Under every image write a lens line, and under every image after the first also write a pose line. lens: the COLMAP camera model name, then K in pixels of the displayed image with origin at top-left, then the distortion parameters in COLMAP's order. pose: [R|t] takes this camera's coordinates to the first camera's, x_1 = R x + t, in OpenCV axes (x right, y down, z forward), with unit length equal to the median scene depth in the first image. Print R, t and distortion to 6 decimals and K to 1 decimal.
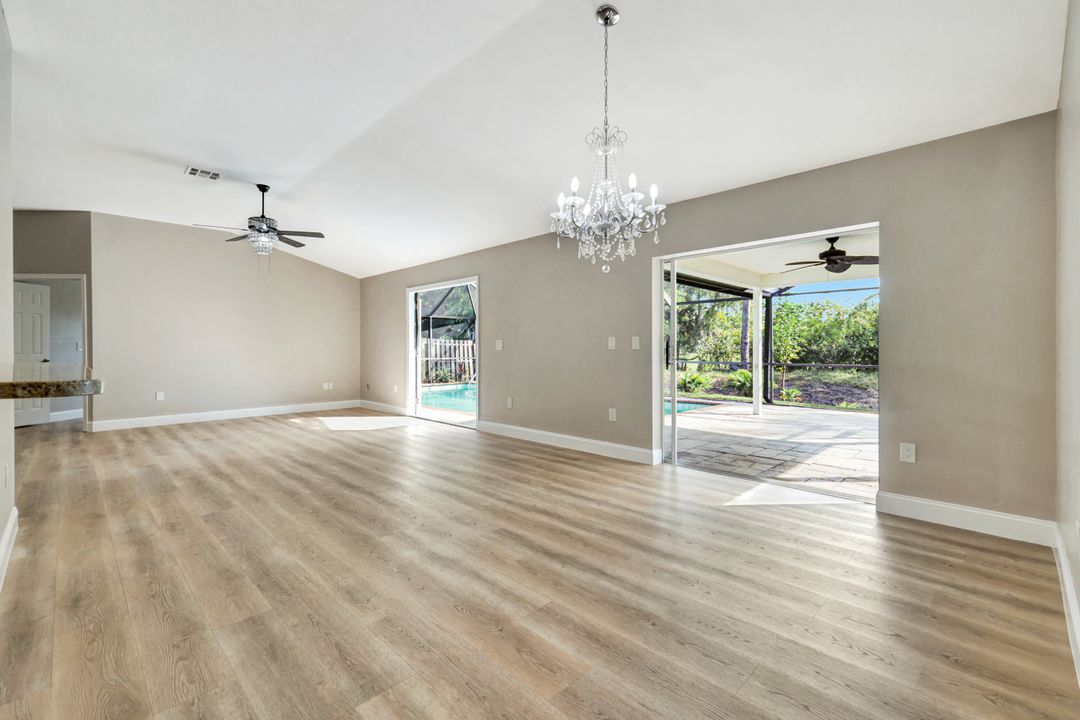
lens RADIAL K [[473.5, 0, 525.4], [0, 473.5, 352.5], [0, 0, 1]] dist [0.006710, -0.001194]
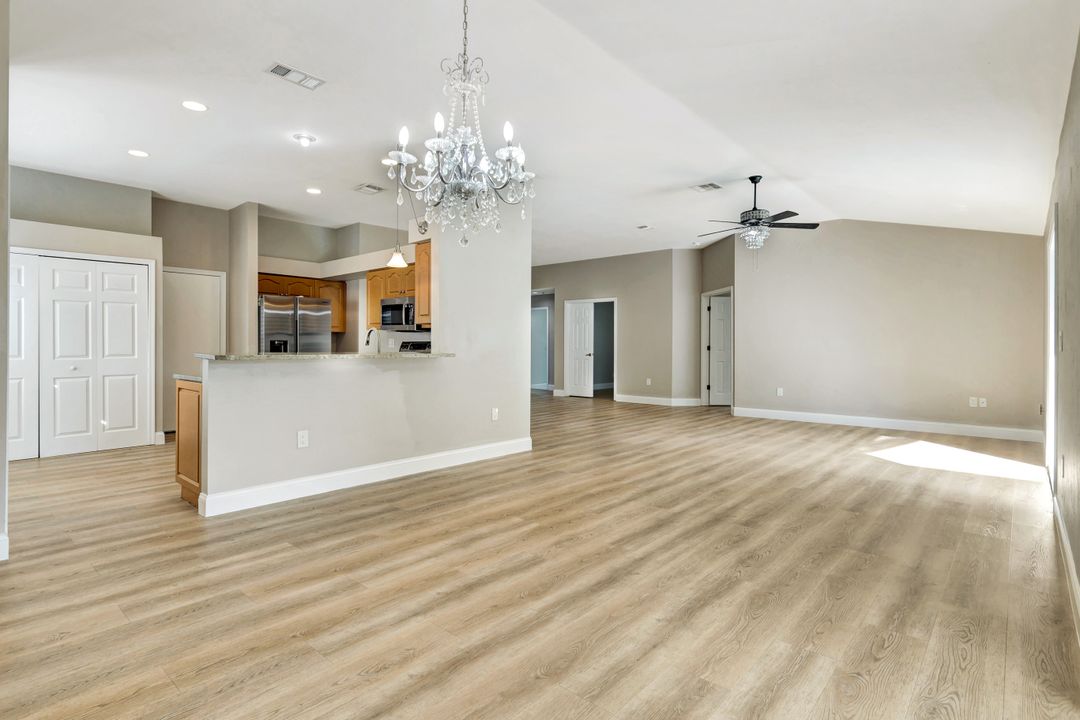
lens RADIAL K [[527.4, 0, 549.8], [0, 527.4, 363.8], [0, 0, 1]] dist [0.001625, 0.000534]
pose [[0.088829, 0.032570, -0.995514, 0.902615], [-0.008226, 0.999455, 0.031965, -0.011632], [0.996013, 0.005349, 0.089049, 0.939036]]
